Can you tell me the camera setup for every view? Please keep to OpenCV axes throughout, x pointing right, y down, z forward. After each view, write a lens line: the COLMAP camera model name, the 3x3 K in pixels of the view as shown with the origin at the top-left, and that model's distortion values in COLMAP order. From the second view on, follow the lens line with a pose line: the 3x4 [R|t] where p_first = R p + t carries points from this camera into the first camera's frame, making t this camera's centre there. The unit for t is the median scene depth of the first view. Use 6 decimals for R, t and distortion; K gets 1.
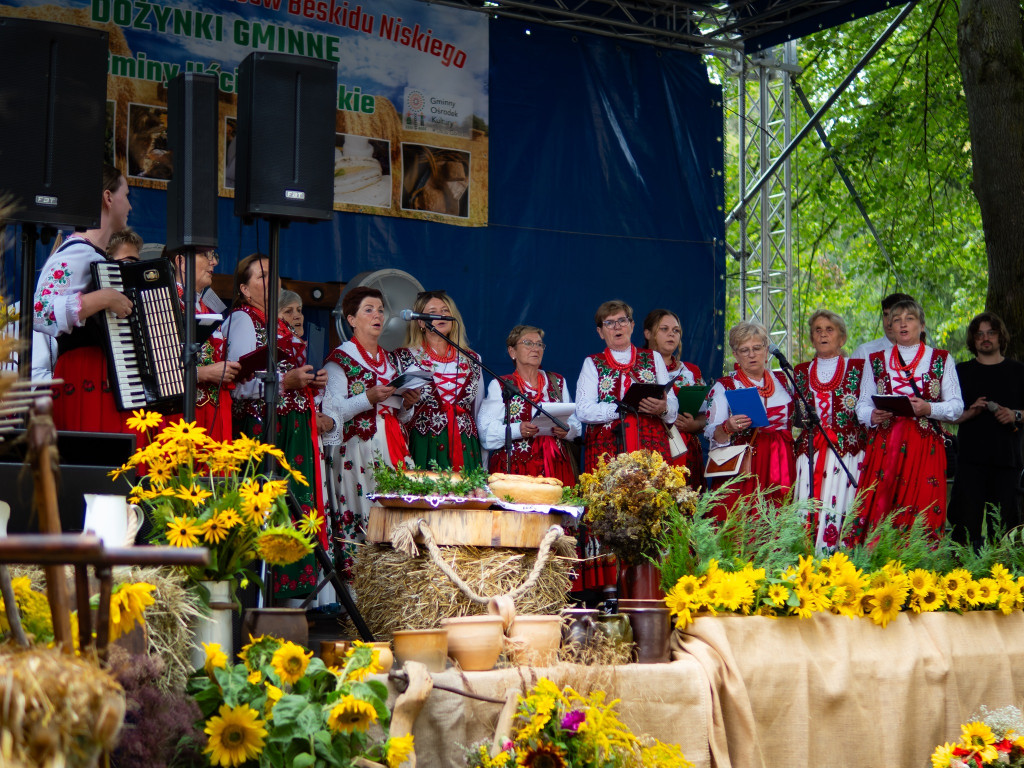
lens RADIAL K [[1925.4, 0, 481.6], [0, 1925.4, 386.5], [0, 0, 1]] dist [-0.031757, 0.085653]
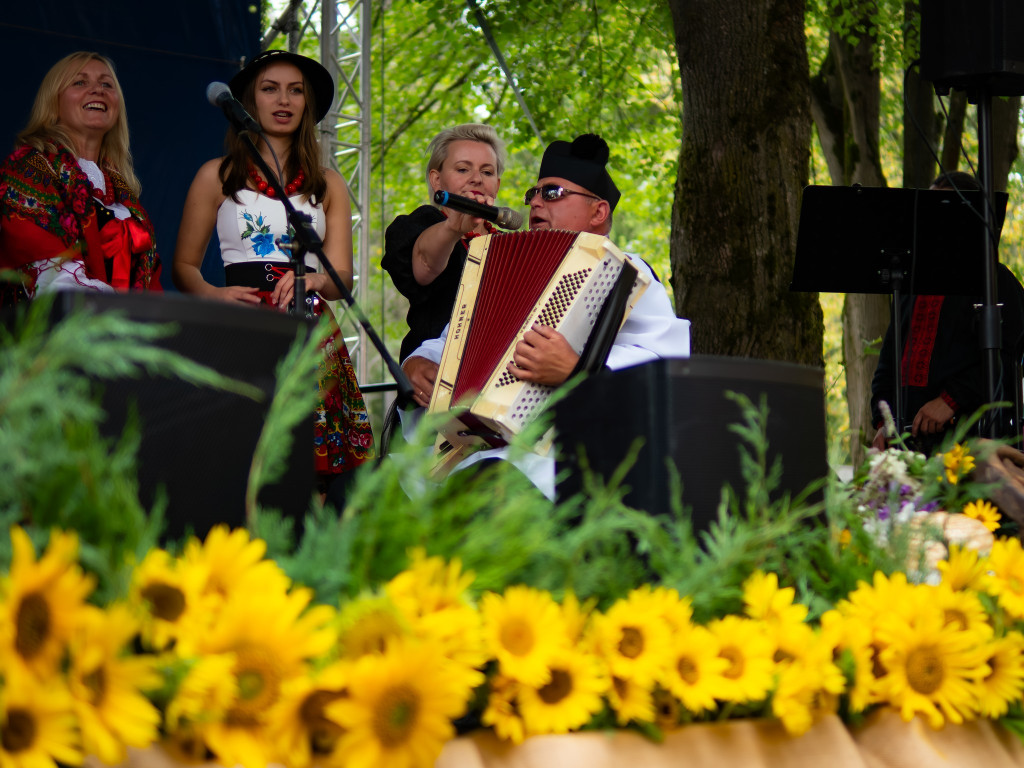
lens RADIAL K [[1925.4, 0, 481.6], [0, 1925.4, 386.5], [0, 0, 1]] dist [-0.031757, 0.085653]
pose [[0.986463, 0.007239, 0.163823, 0.172217], [-0.003494, 0.999726, -0.023136, 0.070182], [-0.163946, 0.022251, 0.986218, 0.704683]]
